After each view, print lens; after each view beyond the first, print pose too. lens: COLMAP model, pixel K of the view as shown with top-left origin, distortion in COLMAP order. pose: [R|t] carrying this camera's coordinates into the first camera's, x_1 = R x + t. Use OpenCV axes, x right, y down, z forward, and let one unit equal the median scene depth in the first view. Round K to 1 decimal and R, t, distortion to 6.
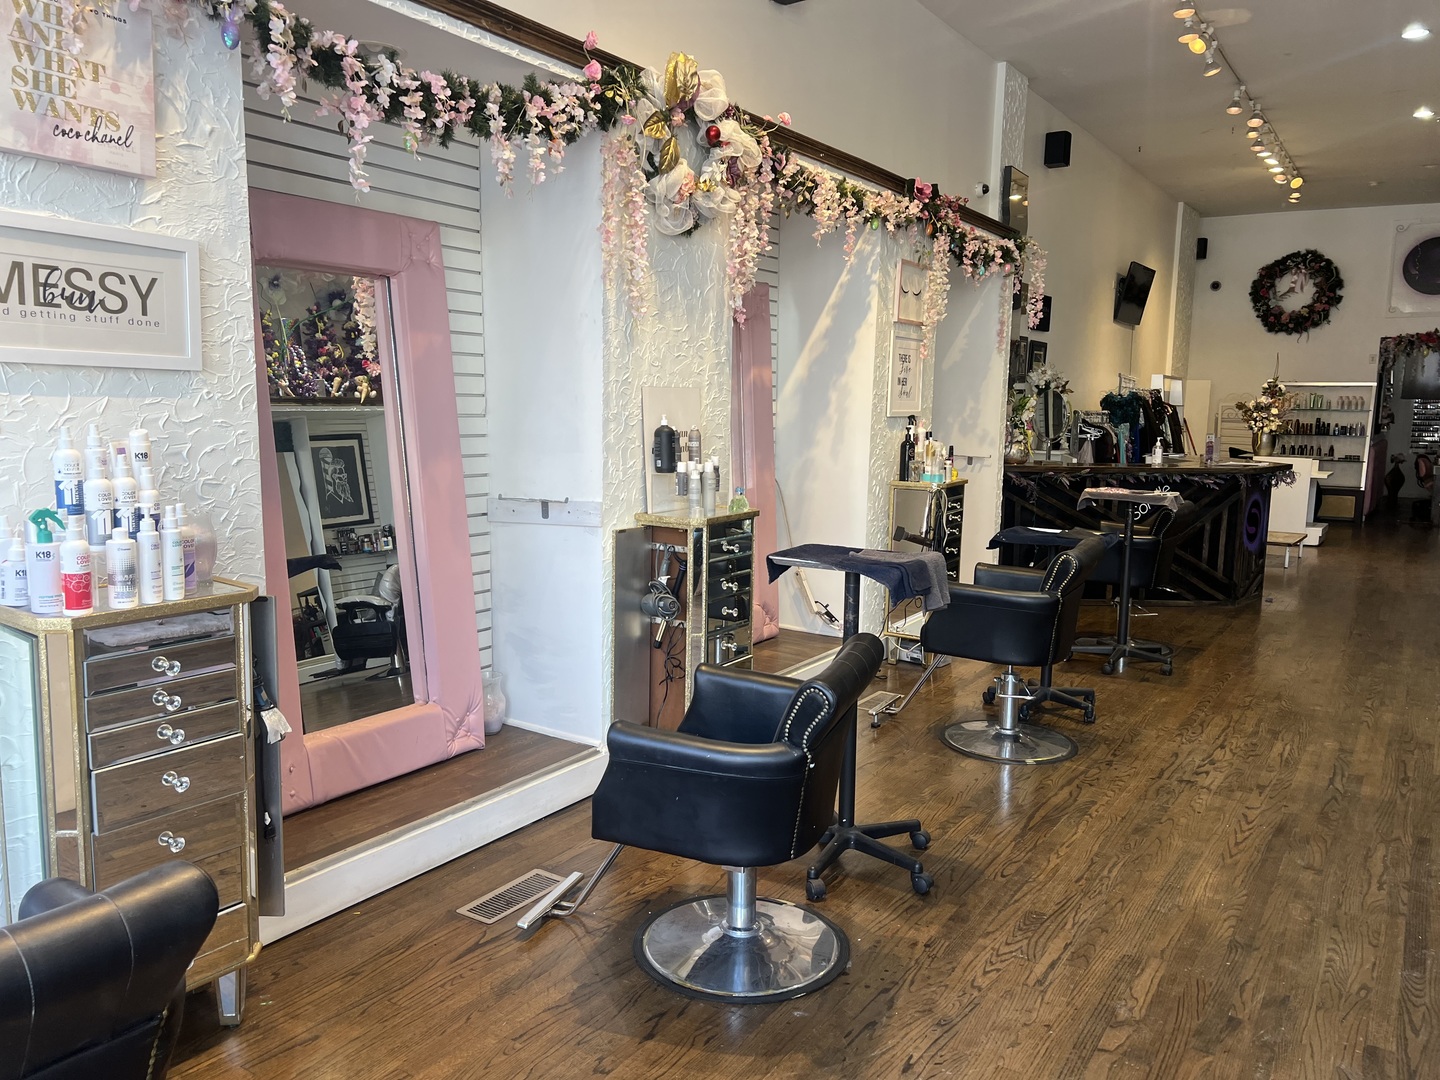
lens RADIAL K [[1074.4, 0, 707.1], [0, 1074.4, 541.4], [0, 0, 1]] dist [0.025363, -0.020161]
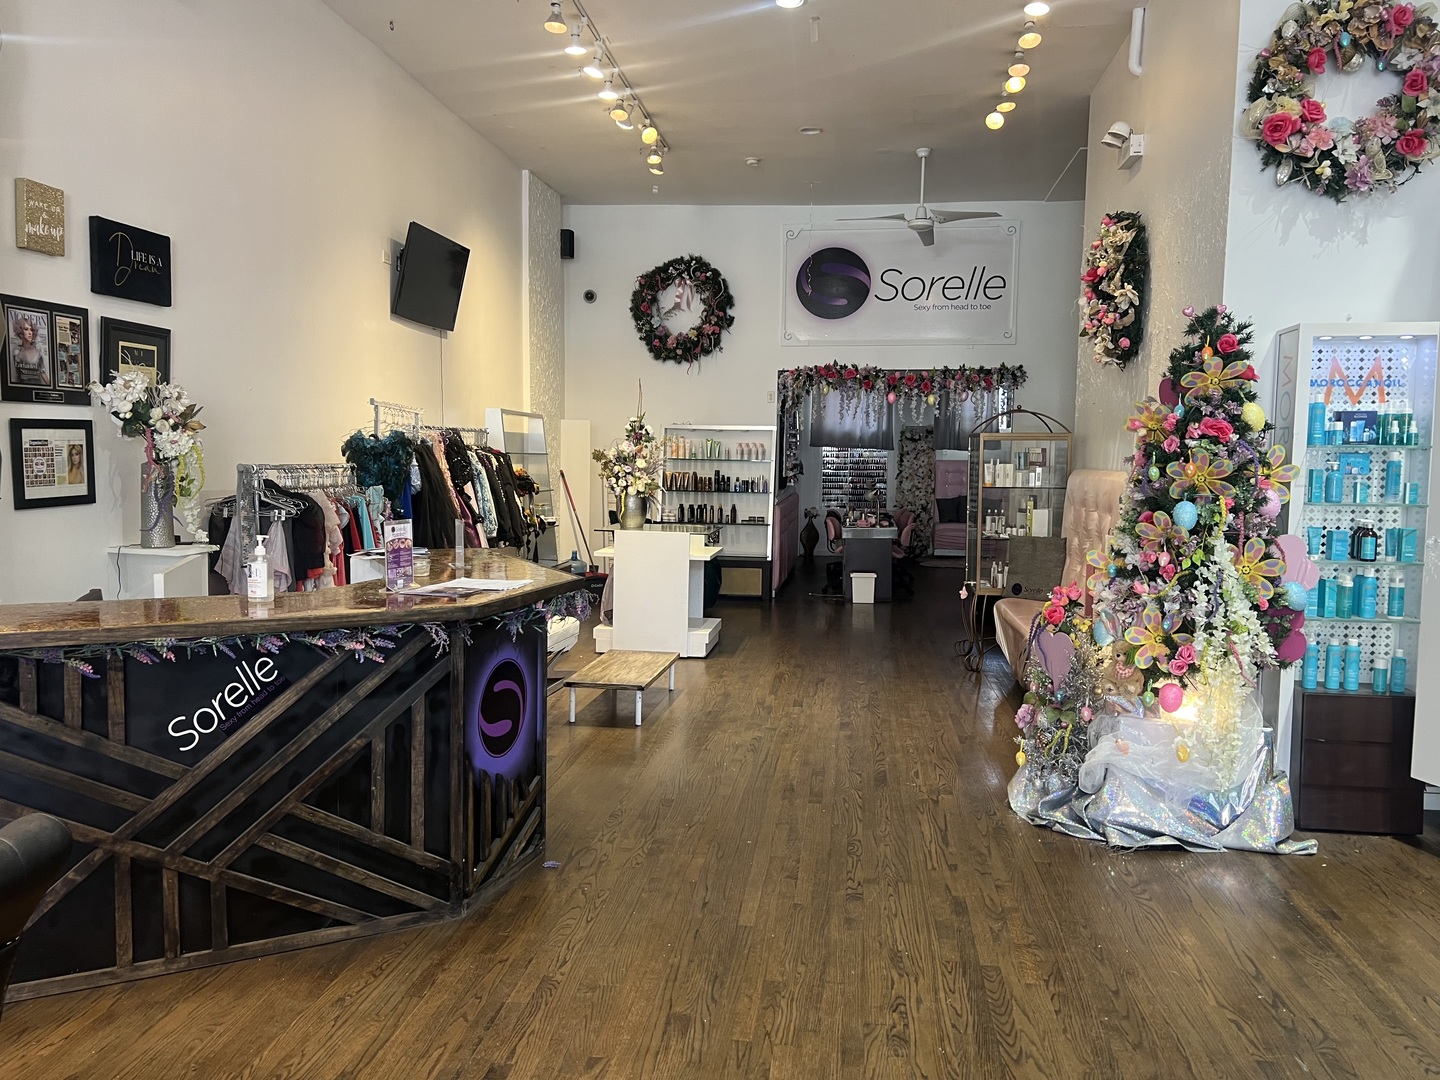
lens RADIAL K [[1074.4, 0, 723.8], [0, 1074.4, 540.1], [0, 0, 1]] dist [0.025363, -0.020161]
pose [[0.891204, -0.032753, 0.452419, 0.219440], [0.051458, 0.998251, -0.029096, -0.041401], [-0.450675, 0.049211, 0.891331, 0.310046]]
